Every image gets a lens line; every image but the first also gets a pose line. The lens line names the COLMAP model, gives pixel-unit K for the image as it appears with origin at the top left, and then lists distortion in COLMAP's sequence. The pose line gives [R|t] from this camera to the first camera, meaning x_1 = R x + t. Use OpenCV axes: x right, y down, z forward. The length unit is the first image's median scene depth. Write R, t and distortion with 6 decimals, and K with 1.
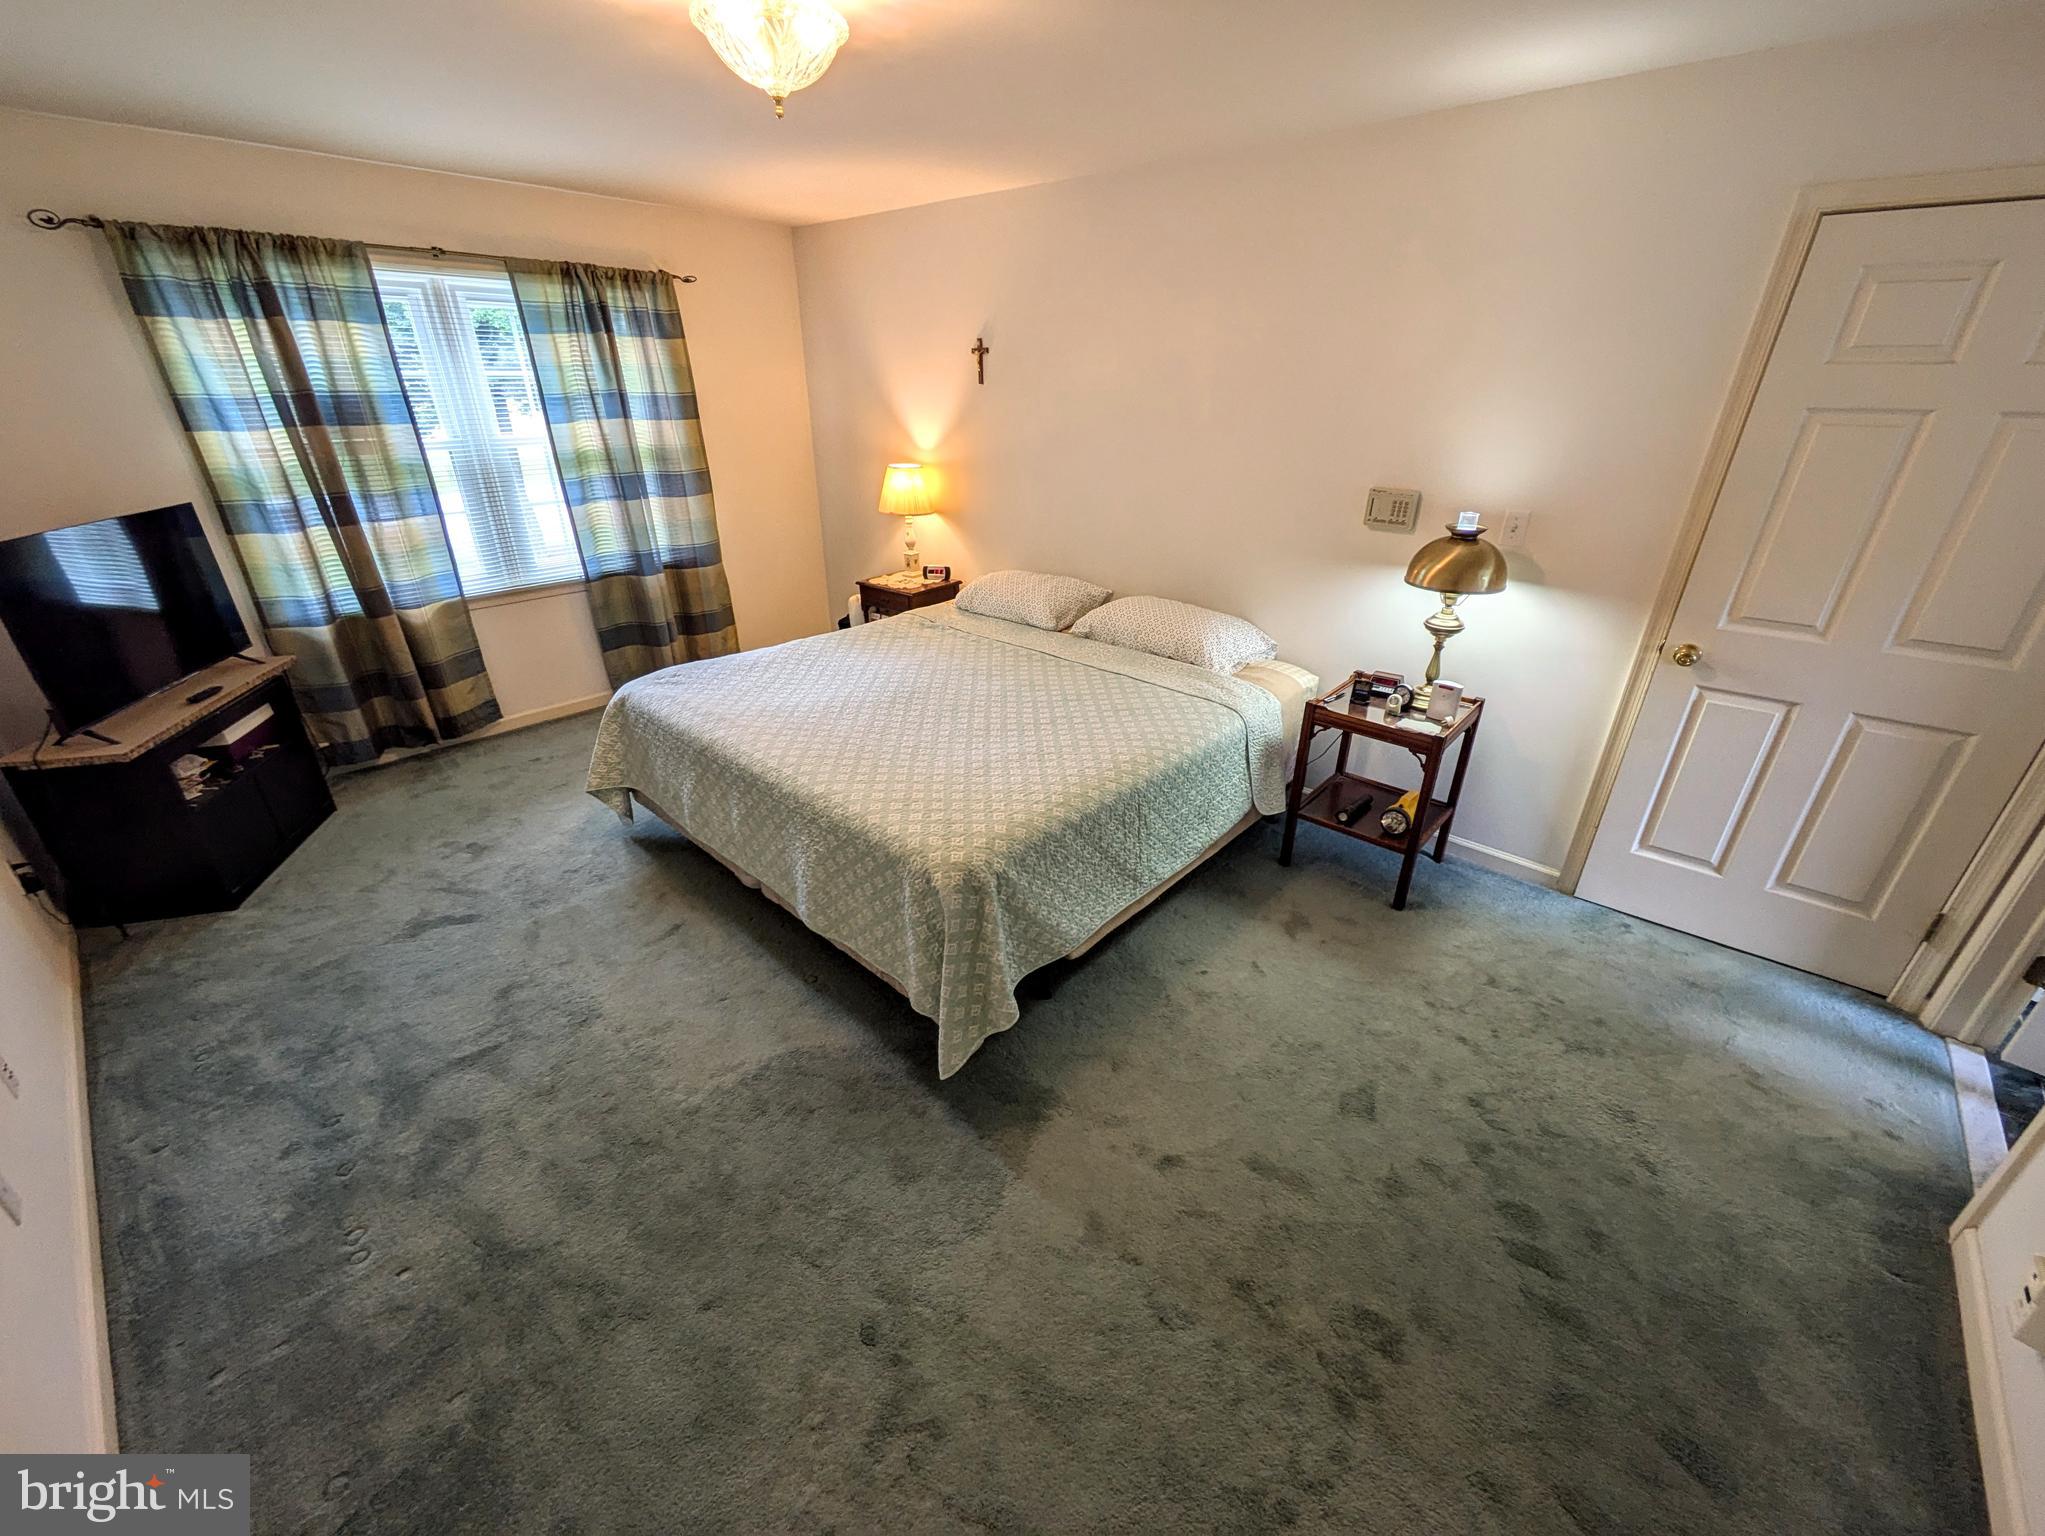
lens RADIAL K [[821.4, 0, 1011.1], [0, 821.4, 778.0], [0, 0, 1]] dist [-0.001162, 0.001788]
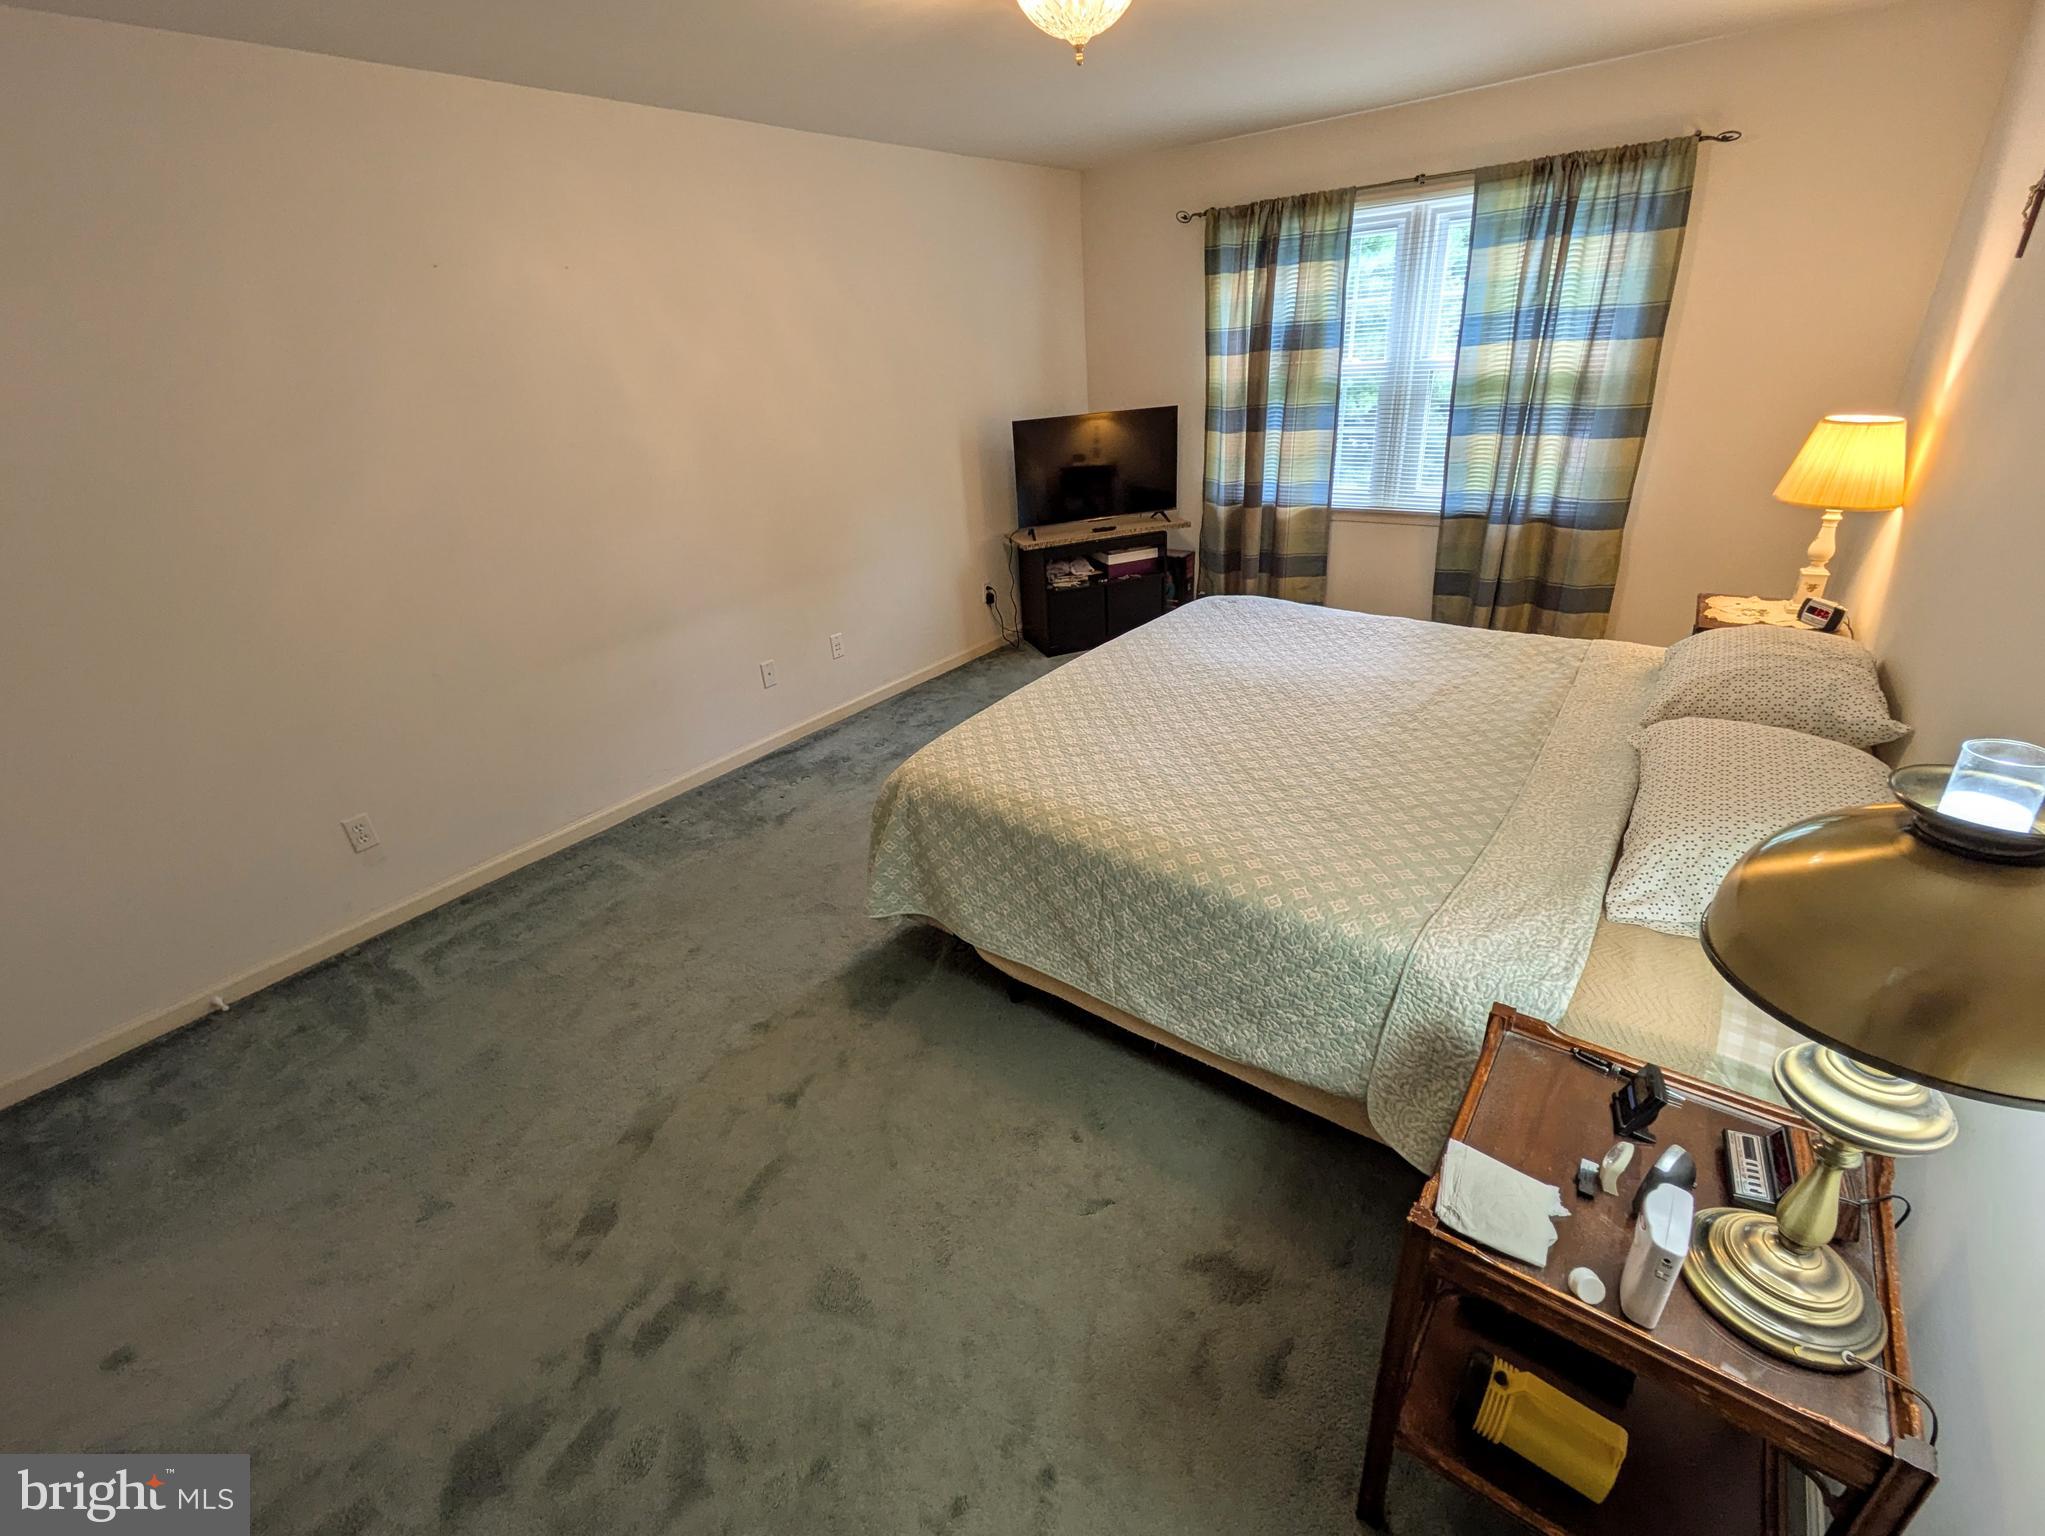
lens RADIAL K [[876.6, 0, 1018.9], [0, 876.6, 771.2], [0, 0, 1]] dist [0.003292, 0.001044]
pose [[0.082845, 0.433933, -0.897128, 0.540506], [-0.378546, 0.846451, 0.374464, -0.211873], [0.921867, 0.308582, 0.234388, 0.464001]]
